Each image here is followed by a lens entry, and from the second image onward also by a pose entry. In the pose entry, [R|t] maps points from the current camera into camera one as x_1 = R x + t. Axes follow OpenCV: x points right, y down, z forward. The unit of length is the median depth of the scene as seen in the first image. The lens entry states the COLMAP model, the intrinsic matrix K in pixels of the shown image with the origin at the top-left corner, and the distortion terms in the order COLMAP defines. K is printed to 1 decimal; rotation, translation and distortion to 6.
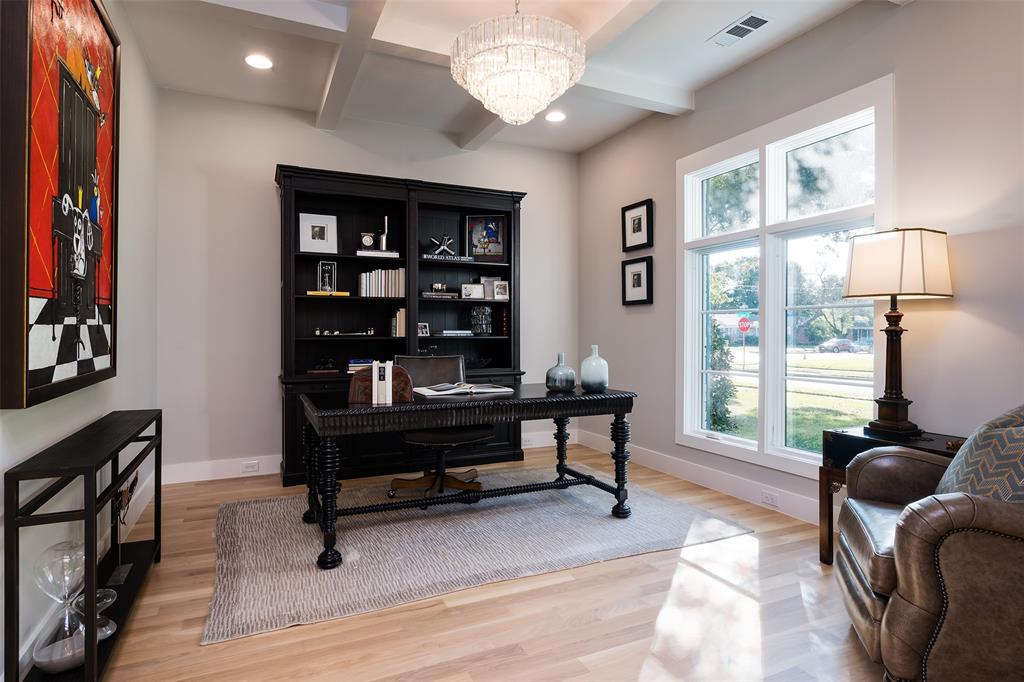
lens RADIAL K [[542.0, 0, 513.1], [0, 542.0, 332.9], [0, 0, 1]] dist [0.026186, 0.001259]
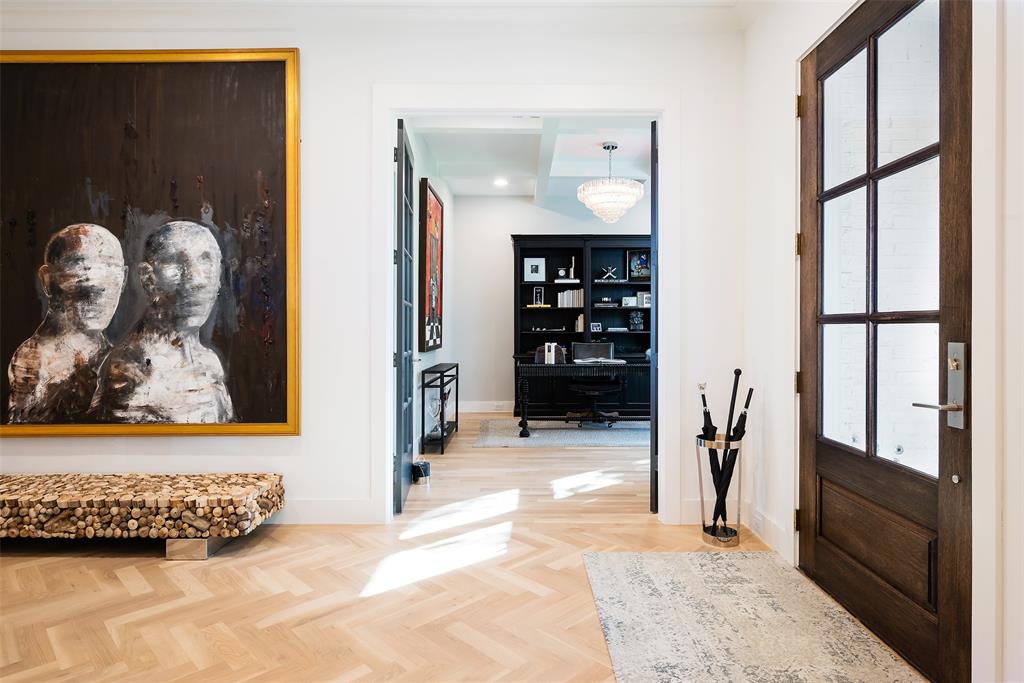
lens RADIAL K [[565.4, 0, 514.3], [0, 565.4, 336.5], [0, 0, 1]] dist [-0.008942, -0.001173]
pose [[0.900308, 0.001934, -0.435248, 0.338971], [0.001279, 0.999974, 0.007090, 0.008261], [0.435251, -0.006940, 0.900283, -0.582888]]
